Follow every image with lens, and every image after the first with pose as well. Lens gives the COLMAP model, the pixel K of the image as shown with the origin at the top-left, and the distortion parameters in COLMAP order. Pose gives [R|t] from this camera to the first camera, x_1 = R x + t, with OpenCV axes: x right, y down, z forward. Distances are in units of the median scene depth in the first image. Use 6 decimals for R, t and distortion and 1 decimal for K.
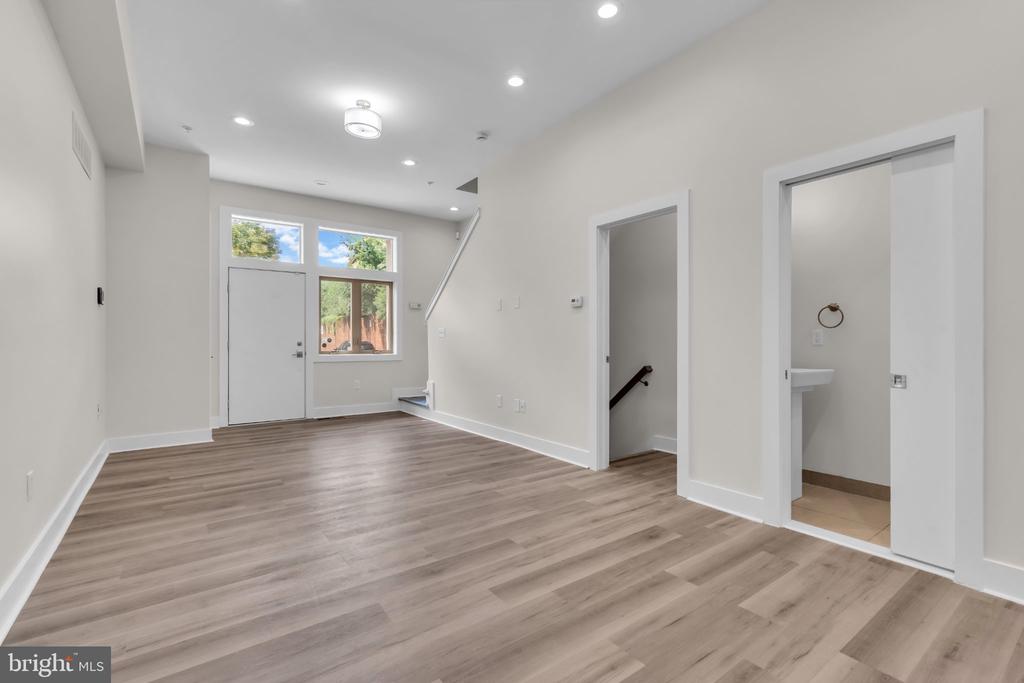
lens RADIAL K [[463.7, 0, 515.7], [0, 463.7, 341.7], [0, 0, 1]] dist [-0.001786, 0.001139]
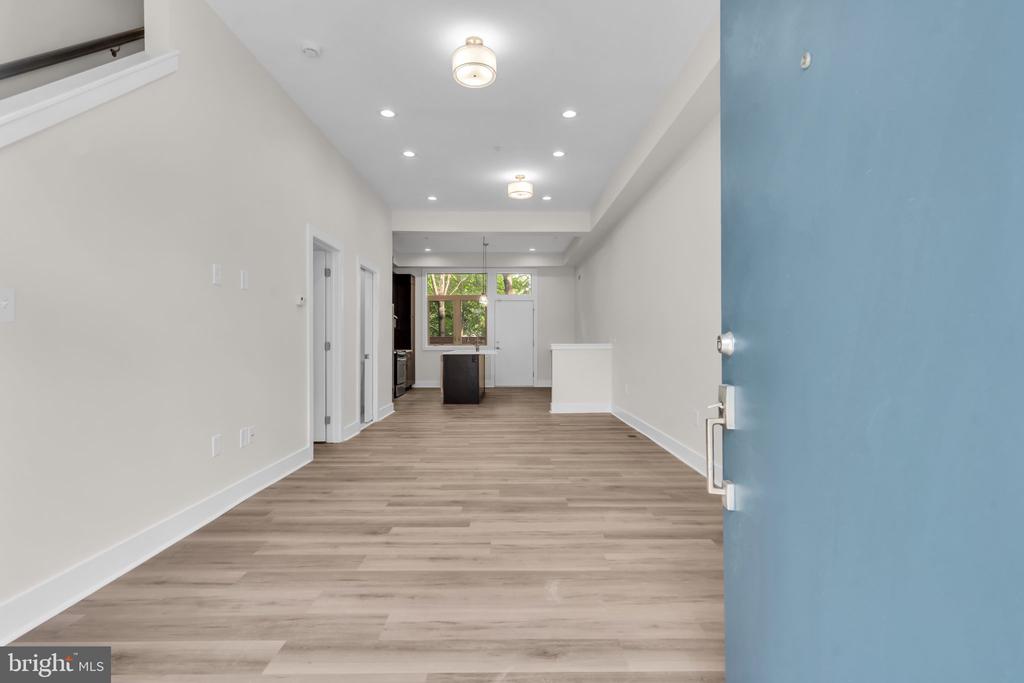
lens RADIAL K [[490.0, 0, 516.2], [0, 490.0, 337.5], [0, 0, 1]] dist [0.009073, 0.004326]
pose [[-0.815231, 0.005907, 0.579106, -0.857421], [-0.000310, 0.999943, -0.010637, 0.003951], [-0.579136, -0.008851, -0.815183, 1.614922]]
